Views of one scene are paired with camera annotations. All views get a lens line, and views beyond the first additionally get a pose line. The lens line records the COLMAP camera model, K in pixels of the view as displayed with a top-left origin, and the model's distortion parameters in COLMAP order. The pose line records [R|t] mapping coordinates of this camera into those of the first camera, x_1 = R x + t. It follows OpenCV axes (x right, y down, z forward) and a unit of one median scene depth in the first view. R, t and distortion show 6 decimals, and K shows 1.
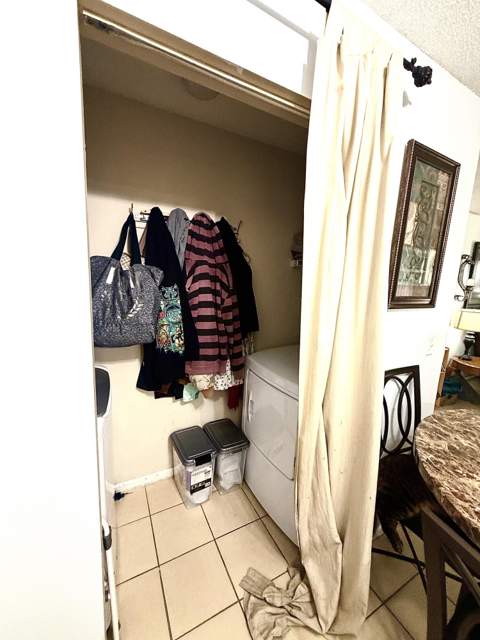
lens RADIAL K [[254.1, 0, 241.8], [0, 254.1, 317.8], [0, 0, 1]] dist [0.000432, 0.000304]
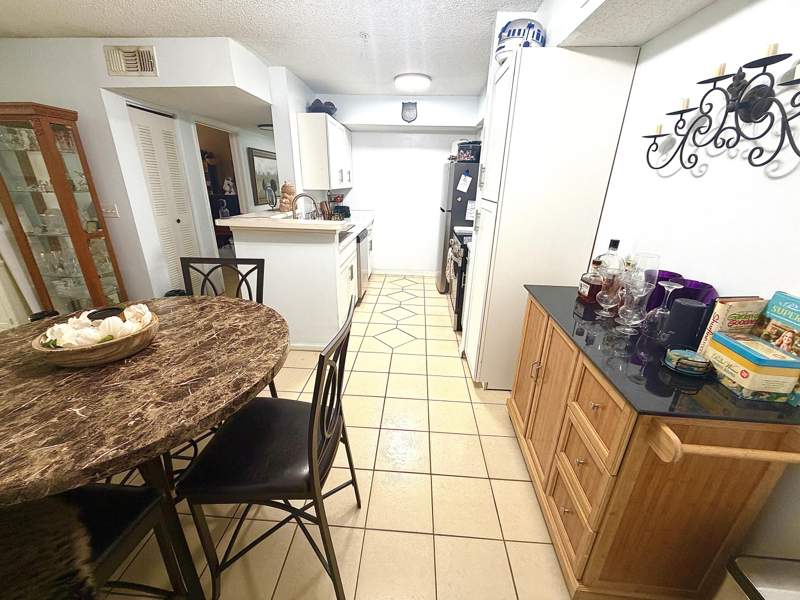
lens RADIAL K [[317.6, 0, 397.4], [0, 317.6, 296.3], [0, 0, 1]] dist [0.000432, 0.000304]
pose [[-0.848852, -0.235648, 0.473201, -0.134210], [0.032720, 0.870010, 0.491948, -0.129617], [-0.527616, 0.433074, -0.730800, 0.975503]]
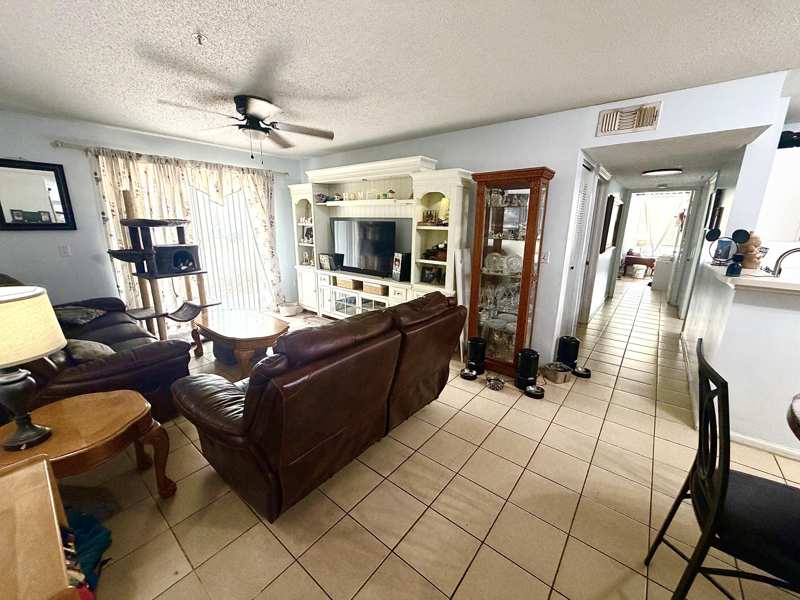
lens RADIAL K [[317.6, 0, 395.1], [0, 317.6, 296.1], [0, 0, 1]] dist [0.000432, 0.000304]
pose [[-0.389597, -0.258425, 0.883986, 1.489398], [0.121253, 0.937079, 0.327385, -0.325420], [-0.912969, 0.234734, -0.333748, 2.521550]]
